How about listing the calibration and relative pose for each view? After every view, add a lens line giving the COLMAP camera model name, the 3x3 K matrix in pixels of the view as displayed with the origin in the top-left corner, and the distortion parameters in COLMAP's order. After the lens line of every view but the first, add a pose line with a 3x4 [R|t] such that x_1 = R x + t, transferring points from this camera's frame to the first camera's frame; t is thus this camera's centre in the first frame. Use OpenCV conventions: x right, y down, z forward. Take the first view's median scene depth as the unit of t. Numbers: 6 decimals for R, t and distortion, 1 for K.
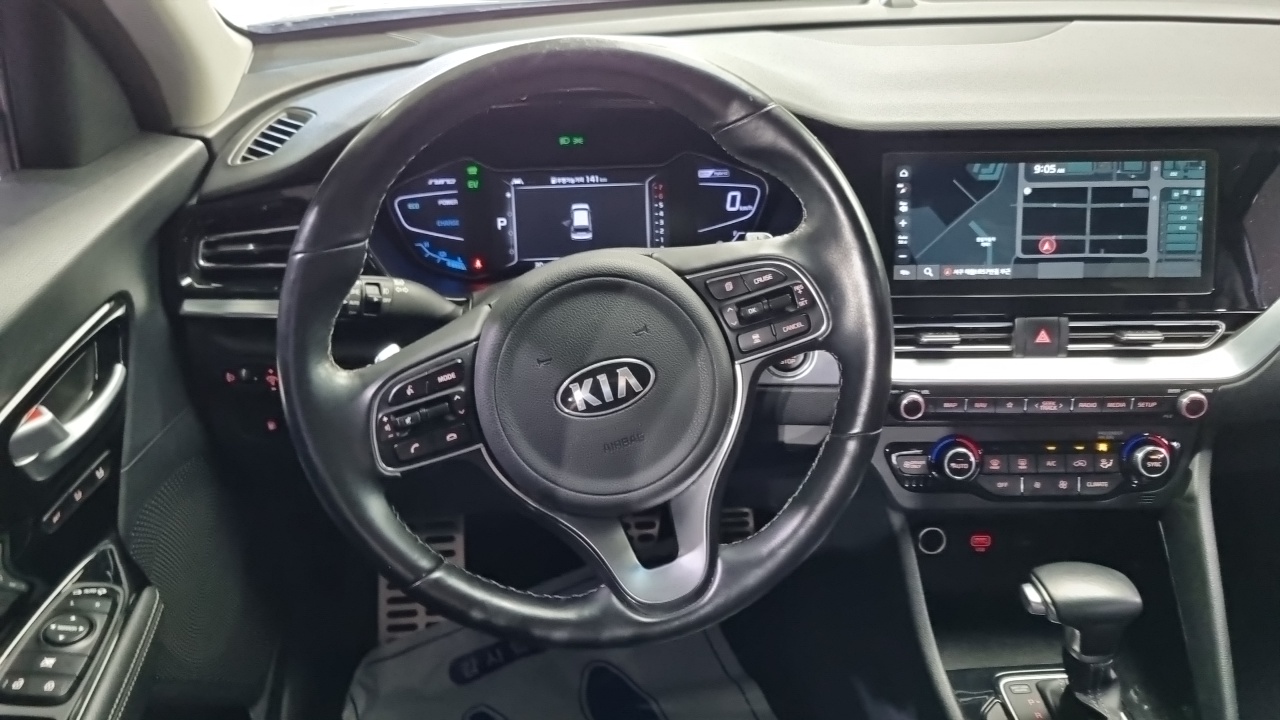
lens RADIAL K [[987.1, 0, 638.1], [0, 987.1, 355.4], [0, 0, 1]] dist [0.025589, -0.011880]
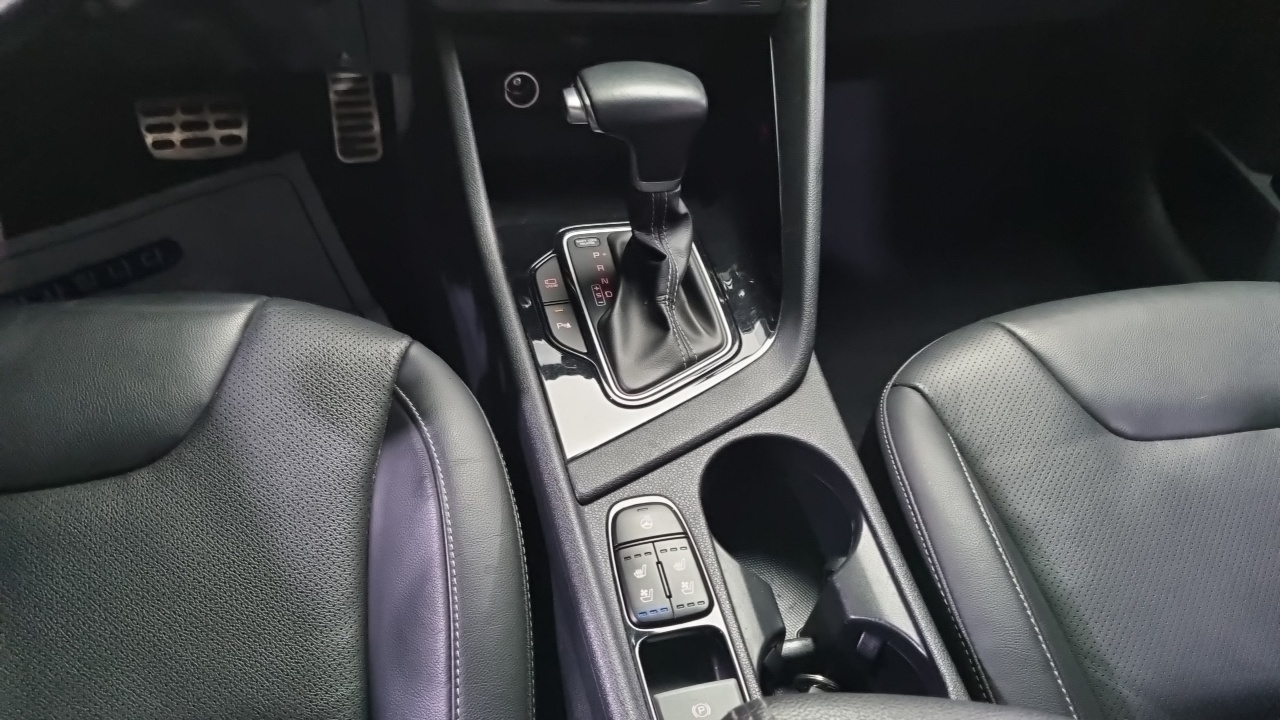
lens RADIAL K [[987.1, 0, 644.2], [0, 987.1, 355.4], [0, 0, 1]] dist [0.025589, -0.011880]
pose [[0.983653, -0.047942, 0.173573, 0.290621], [-0.000263, 0.963523, 0.267626, 0.212498], [-0.180072, -0.263297, 0.947760, 0.210483]]
